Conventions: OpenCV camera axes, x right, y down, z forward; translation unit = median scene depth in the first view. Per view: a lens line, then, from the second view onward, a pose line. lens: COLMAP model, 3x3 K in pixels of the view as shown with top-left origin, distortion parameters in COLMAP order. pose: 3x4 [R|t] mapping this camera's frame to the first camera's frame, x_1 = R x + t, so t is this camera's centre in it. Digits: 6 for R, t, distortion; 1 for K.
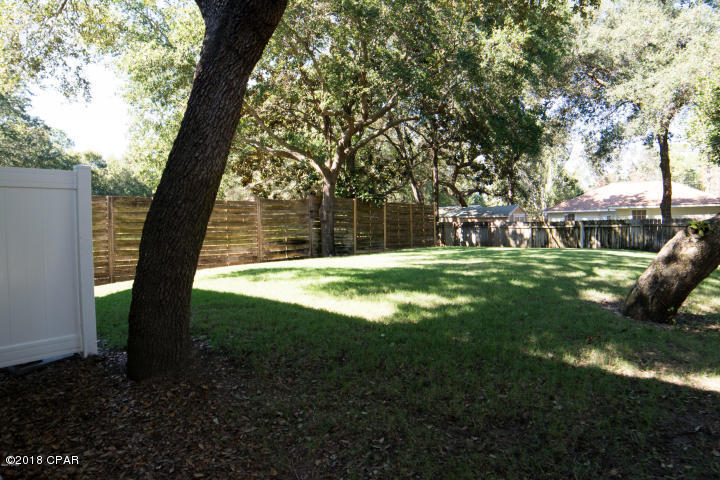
lens RADIAL K [[463.4, 0, 357.0], [0, 463.4, 239.8], [0, 0, 1]] dist [-0.099079, 0.035211]
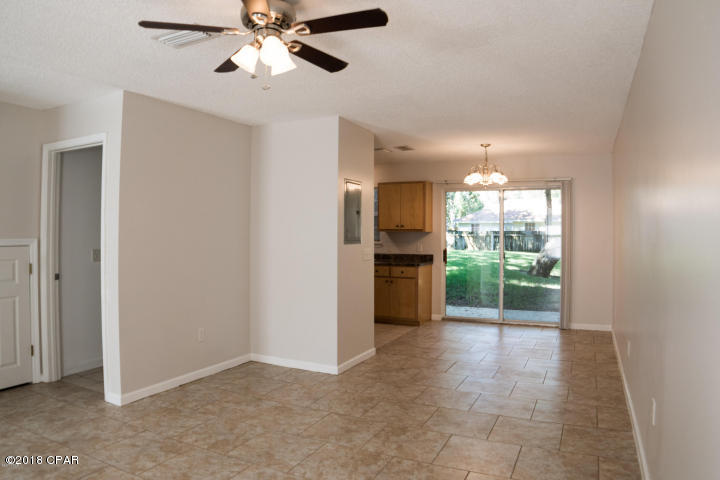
lens RADIAL K [[463.4, 0, 360.6], [0, 463.4, 238.2], [0, 0, 1]] dist [-0.099079, 0.035211]
pose [[0.978213, 0.016414, 0.206954, -0.169407], [-0.013085, 0.999762, -0.017442, 0.008916], [-0.207191, 0.014354, 0.978195, -0.268004]]
